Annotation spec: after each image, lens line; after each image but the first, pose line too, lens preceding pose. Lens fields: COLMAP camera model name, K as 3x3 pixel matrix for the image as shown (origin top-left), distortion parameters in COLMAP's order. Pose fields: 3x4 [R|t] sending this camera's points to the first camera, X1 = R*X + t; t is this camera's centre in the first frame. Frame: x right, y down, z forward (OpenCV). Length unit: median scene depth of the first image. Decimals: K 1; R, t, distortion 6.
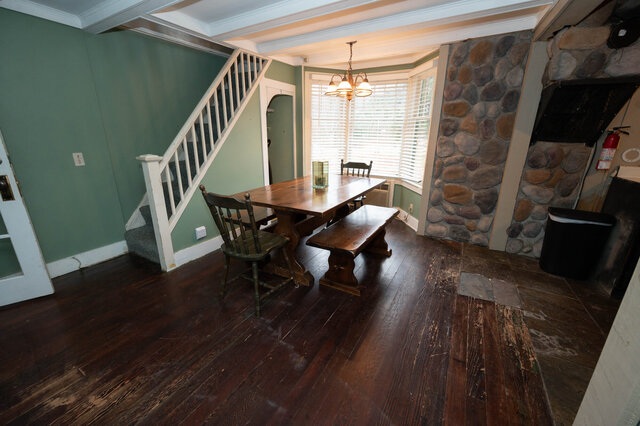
lens RADIAL K [[251.2, 0, 318.2], [0, 251.2, 208.2], [0, 0, 1]] dist [-0.000711, -0.000129]
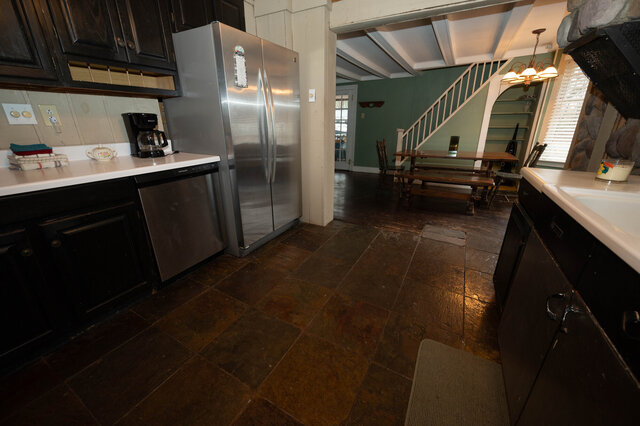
lens RADIAL K [[251.2, 0, 318.2], [0, 251.2, 208.2], [0, 0, 1]] dist [-0.000711, -0.000129]
pose [[0.024296, 0.313085, -0.949414, 1.472289], [-0.277478, 0.914491, 0.294468, -0.008218], [0.960425, 0.256287, 0.109093, 0.155525]]
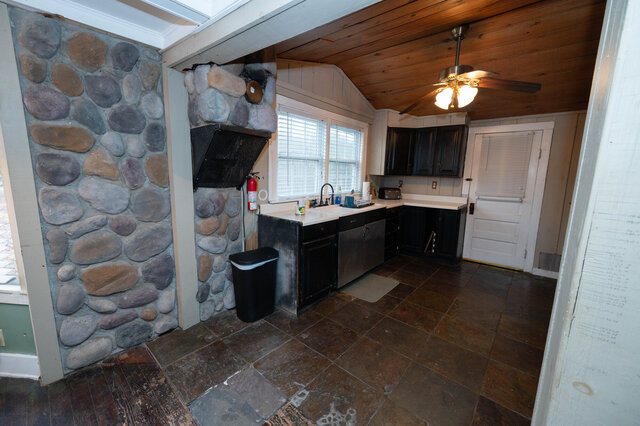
lens RADIAL K [[251.2, 0, 318.2], [0, 251.2, 208.2], [0, 0, 1]] dist [-0.000711, -0.000129]
pose [[0.182548, -0.154593, 0.970967, 0.099245], [0.254136, 0.961420, 0.105294, -0.171751], [-0.949785, 0.227537, 0.214793, 0.412411]]
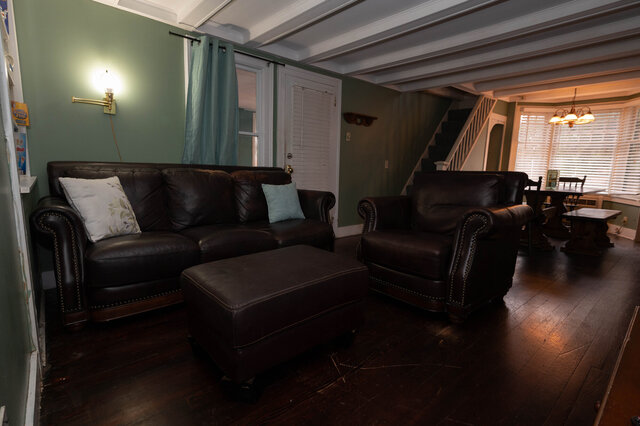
lens RADIAL K [[310.2, 0, 320.0], [0, 310.2, 213.0], [0, 0, 1]] dist [-0.001384, -0.000289]
pose [[0.945474, 0.067689, -0.318585, -0.617140], [-0.111049, 0.986549, -0.119954, 0.374380], [0.306181, 0.148792, 0.940274, -0.911536]]
